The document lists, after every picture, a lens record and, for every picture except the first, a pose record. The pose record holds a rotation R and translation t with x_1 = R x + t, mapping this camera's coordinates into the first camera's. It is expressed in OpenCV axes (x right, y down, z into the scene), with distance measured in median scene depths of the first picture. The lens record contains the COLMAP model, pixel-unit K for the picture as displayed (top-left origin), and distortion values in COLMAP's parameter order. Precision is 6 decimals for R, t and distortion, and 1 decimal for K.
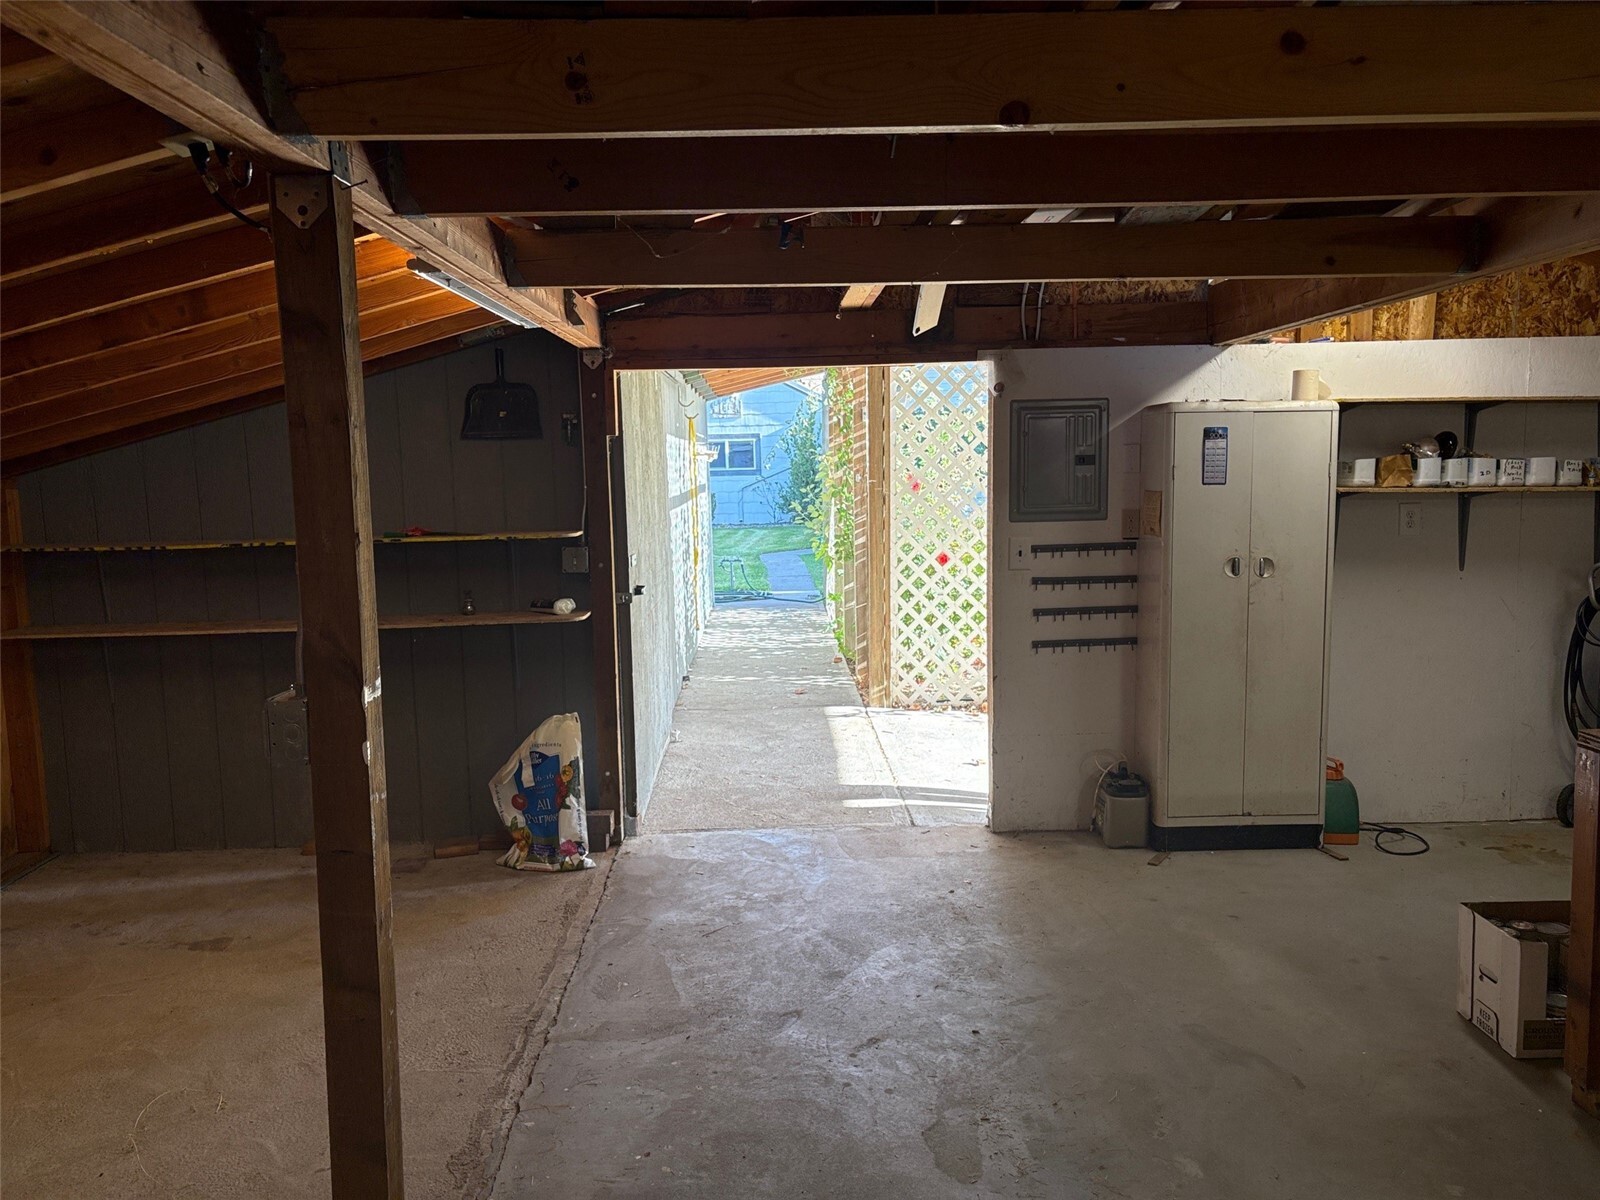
lens RADIAL K [[1213.5, 0, 793.3], [0, 1213.5, 598.2], [0, 0, 1]] dist [0.043256, -0.044986]
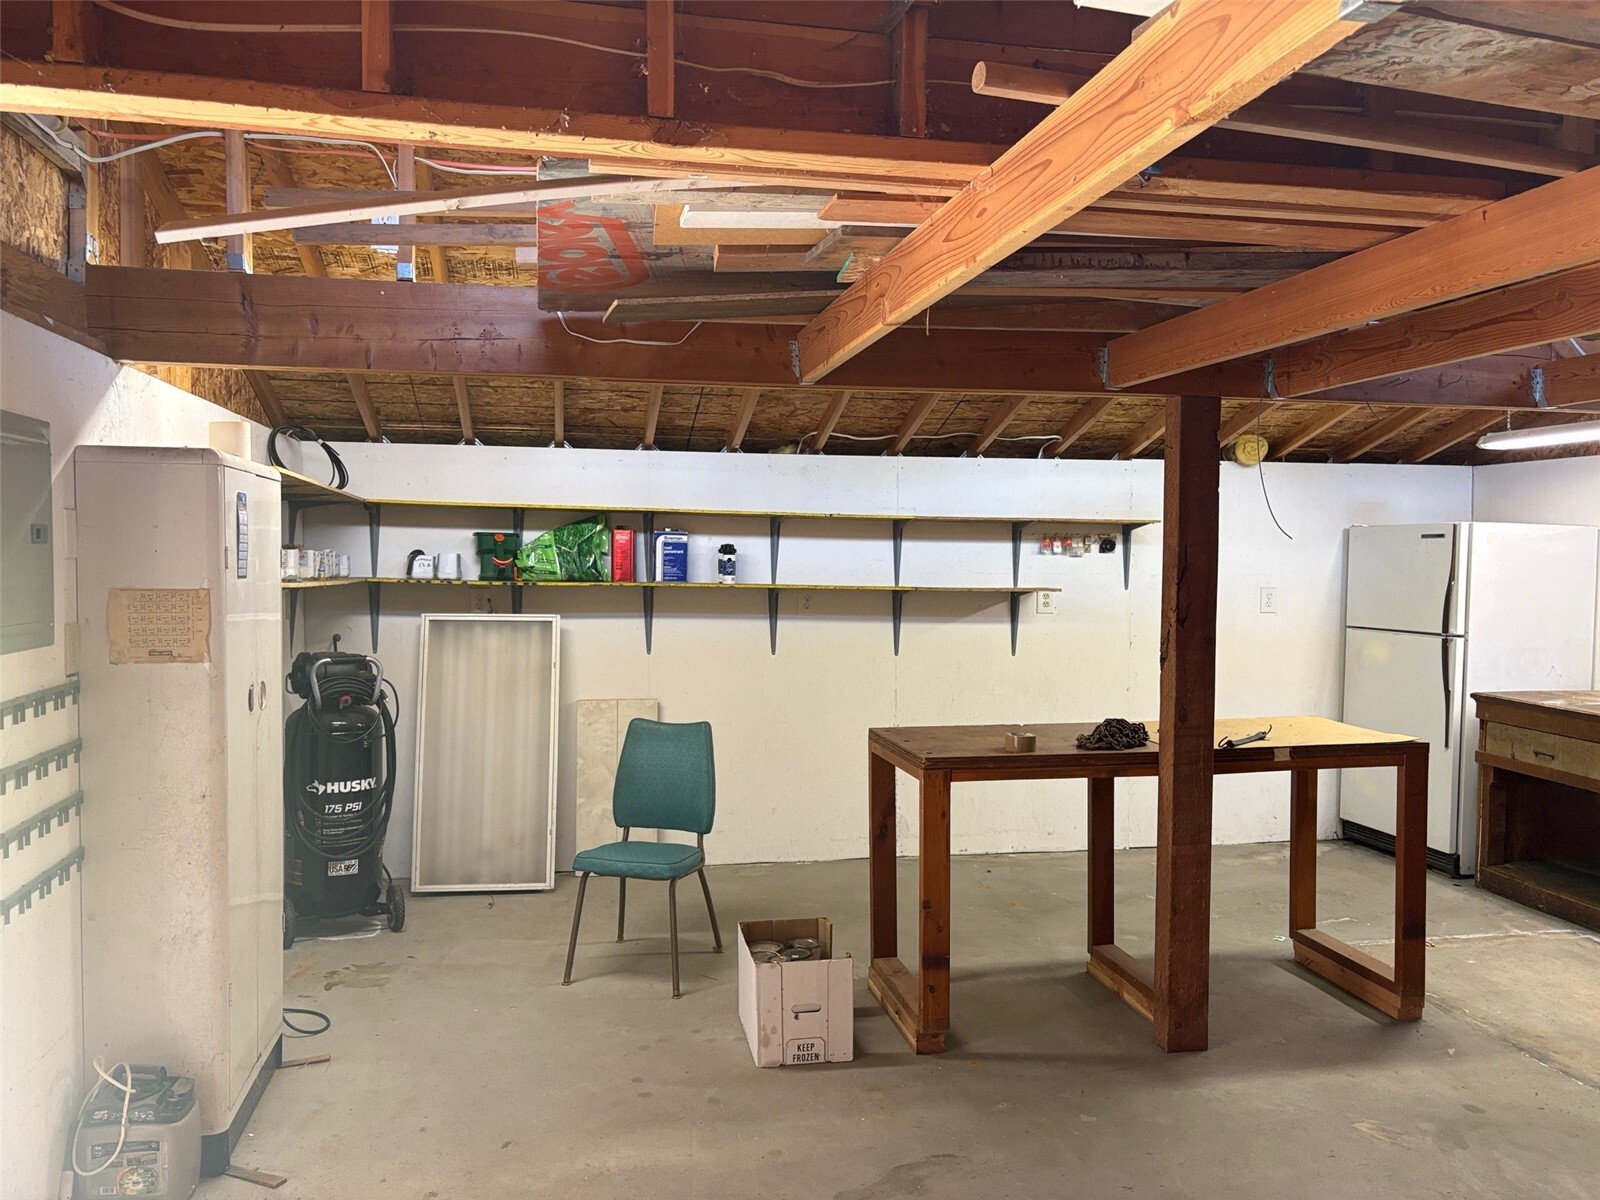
lens RADIAL K [[1213.5, 0, 792.2], [0, 1213.5, 601.7], [0, 0, 1]] dist [0.043256, -0.044986]
pose [[-0.181975, -0.020758, 0.983084, -0.366838], [0.100608, 0.994137, 0.039615, -0.077497], [-0.978143, 0.106115, -0.178819, 0.826017]]
